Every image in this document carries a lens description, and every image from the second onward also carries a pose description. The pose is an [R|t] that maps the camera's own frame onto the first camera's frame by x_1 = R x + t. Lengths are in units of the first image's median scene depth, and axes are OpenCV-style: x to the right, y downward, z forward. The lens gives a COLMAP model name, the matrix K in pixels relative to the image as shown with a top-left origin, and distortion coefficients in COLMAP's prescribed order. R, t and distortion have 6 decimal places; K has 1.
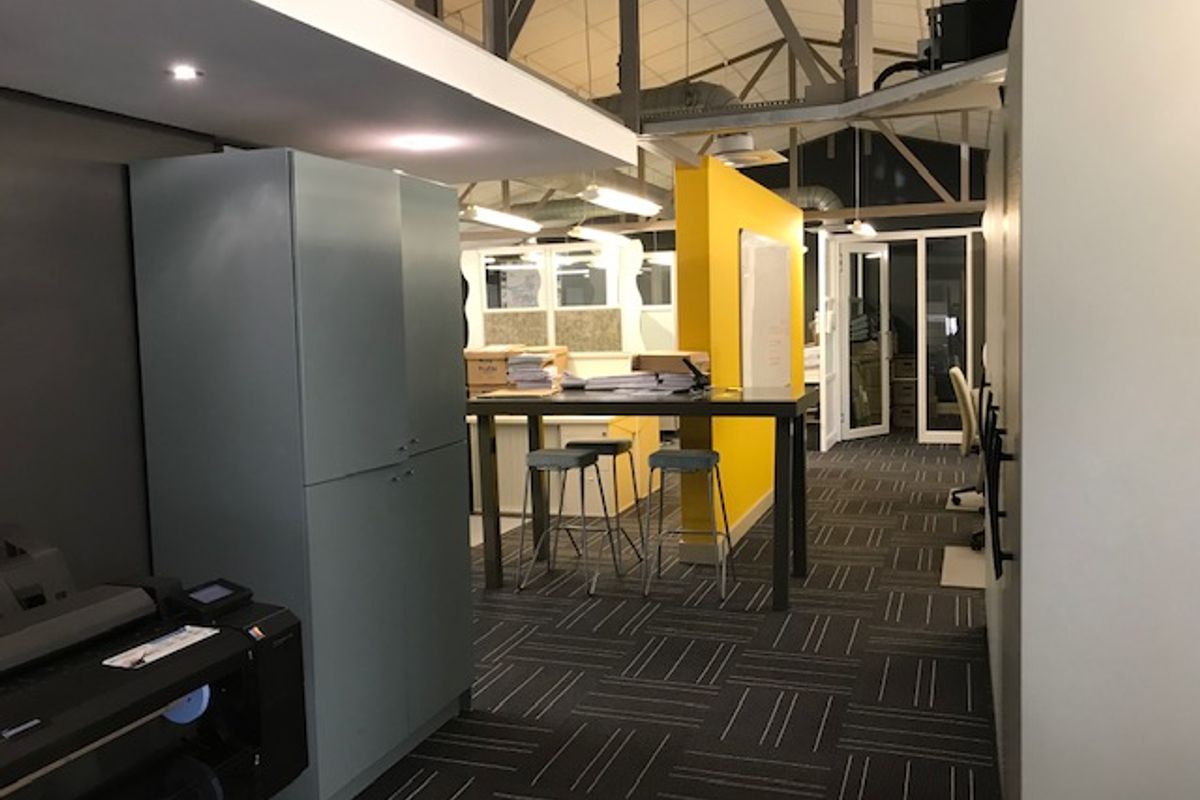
lens RADIAL K [[973.6, 0, 600.0], [0, 973.6, 400.0], [0, 0, 1]] dist [0.119912, 0.000128]
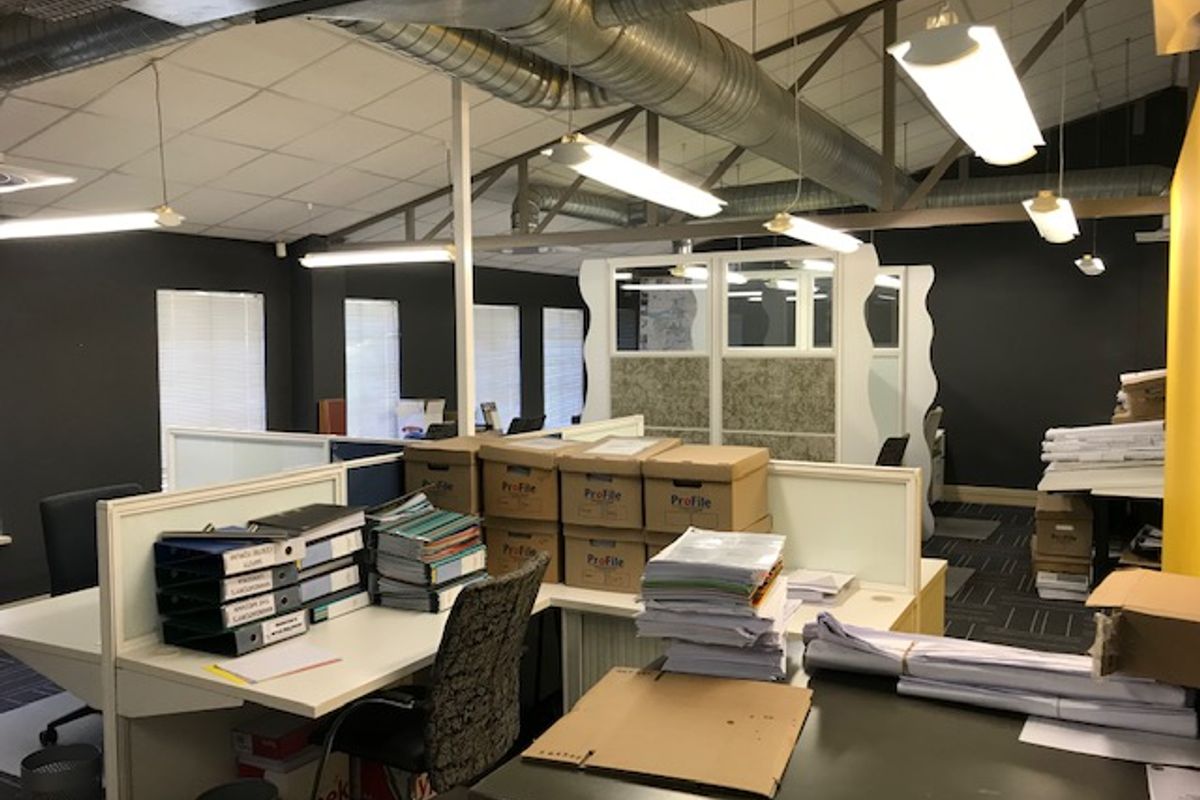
lens RADIAL K [[986.2, 0, 600.0], [0, 986.2, 400.0], [0, 0, 1]] dist [0.002420, -0.000314]
pose [[0.989654, 0.032071, -0.139843, -0.034384], [-0.035042, 0.999208, -0.018834, -0.047870], [0.139128, 0.023540, 0.989995, 0.356691]]
